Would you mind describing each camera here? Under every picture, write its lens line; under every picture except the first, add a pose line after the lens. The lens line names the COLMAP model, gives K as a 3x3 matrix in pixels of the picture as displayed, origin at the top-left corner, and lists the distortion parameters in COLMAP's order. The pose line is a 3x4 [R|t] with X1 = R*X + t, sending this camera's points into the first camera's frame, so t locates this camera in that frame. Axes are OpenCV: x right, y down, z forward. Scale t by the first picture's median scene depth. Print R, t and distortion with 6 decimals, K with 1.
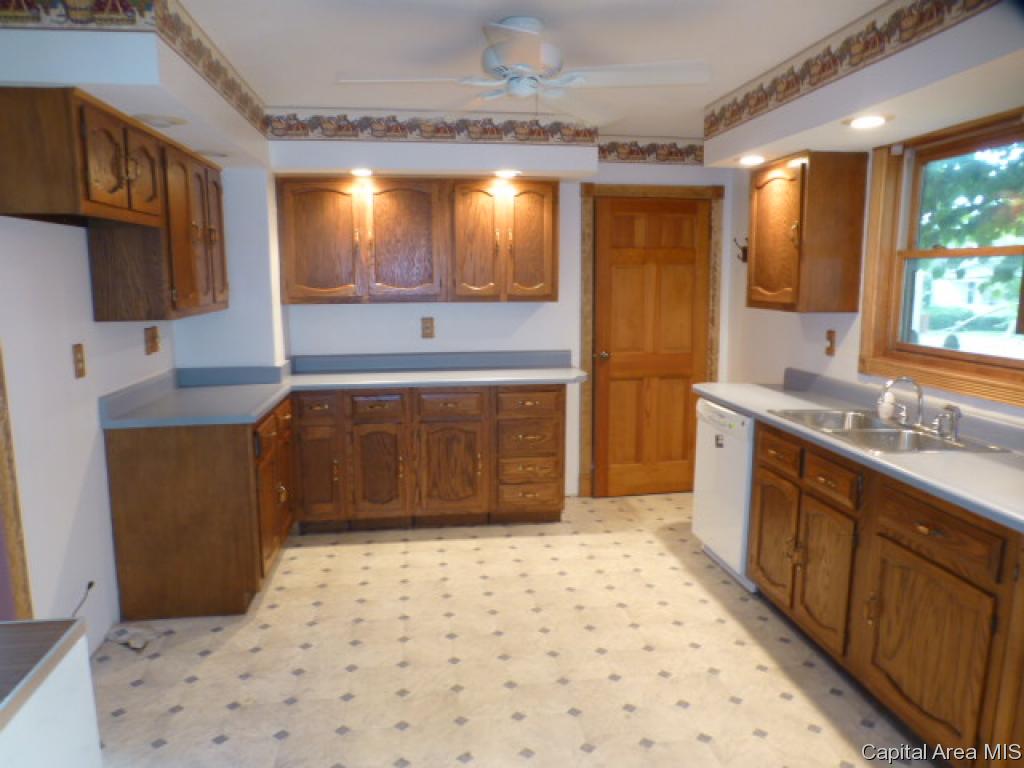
lens RADIAL K [[732.0, 0, 512.0], [0, 732.0, 384.0], [0, 0, 1]] dist [-0.030655, -0.000957]
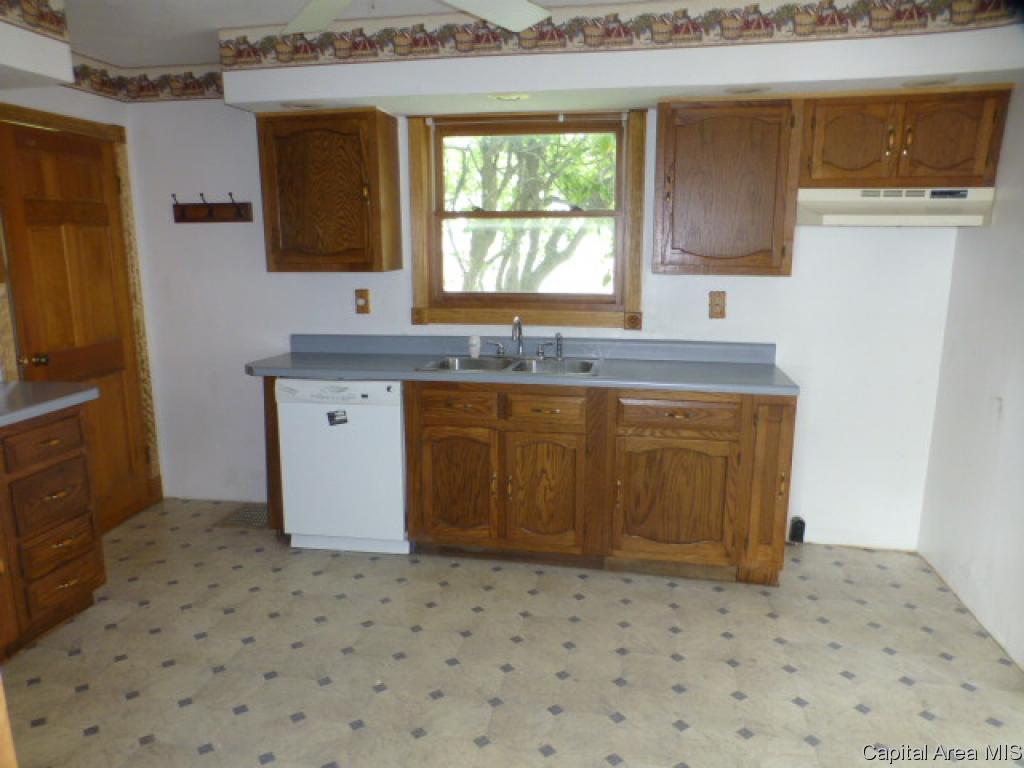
lens RADIAL K [[709.4, 0, 512.0], [0, 709.4, 384.0], [0, 0, 1]] dist [0.001315, -0.000455]
pose [[0.336585, -0.184562, 0.923389, -0.419747], [0.150015, 0.978590, 0.140913, -0.051217], [-0.929627, 0.091093, 0.357066, 0.433206]]
